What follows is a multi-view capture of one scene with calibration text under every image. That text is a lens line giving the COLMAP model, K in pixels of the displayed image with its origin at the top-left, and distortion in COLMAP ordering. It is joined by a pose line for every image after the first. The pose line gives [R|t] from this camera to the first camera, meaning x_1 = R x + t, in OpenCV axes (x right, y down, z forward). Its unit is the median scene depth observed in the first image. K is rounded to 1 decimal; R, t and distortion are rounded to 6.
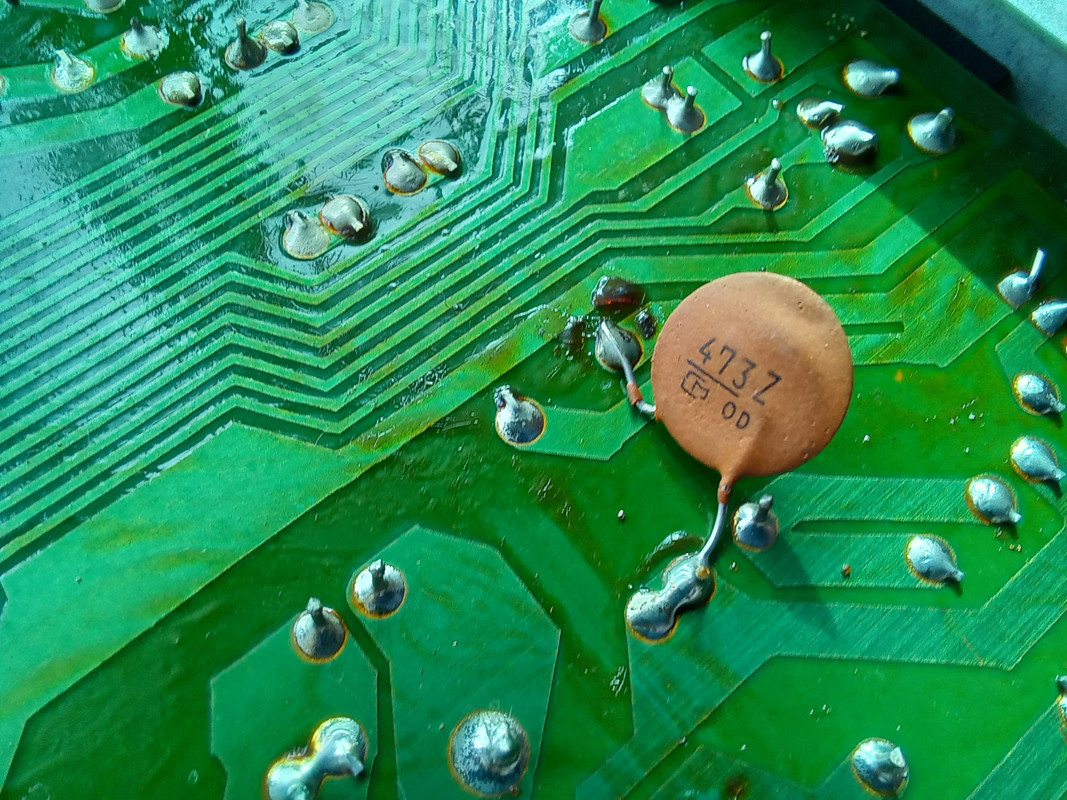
lens RADIAL K [[817.1, 0, 533.5], [0, 817.1, 400.0], [0, 0, 1]] dist [0.000191, 0.001926]
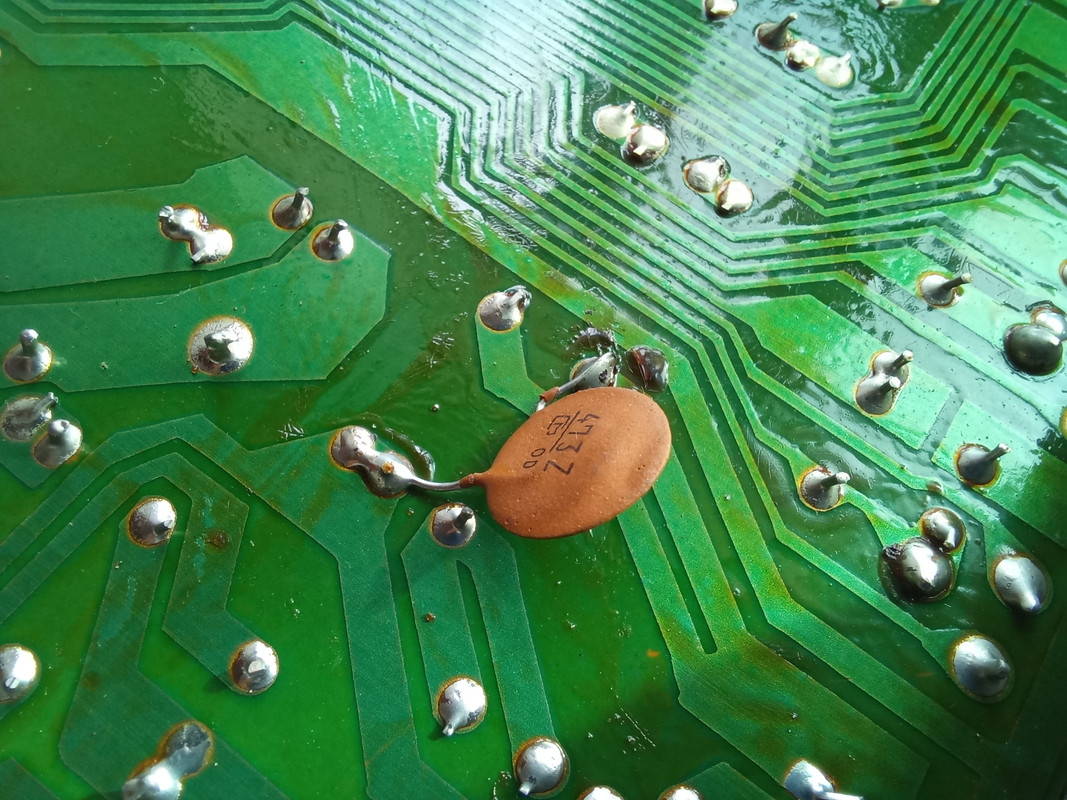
lens RADIAL K [[817.1, 0, 533.5], [0, 817.1, 400.0], [0, 0, 1]] dist [0.000191, 0.001926]
pose [[0.255614, 0.890648, -0.376041, 0.476993], [-0.920666, 0.342947, 0.186443, -0.167529], [0.295017, 0.298551, 0.907652, 0.022439]]
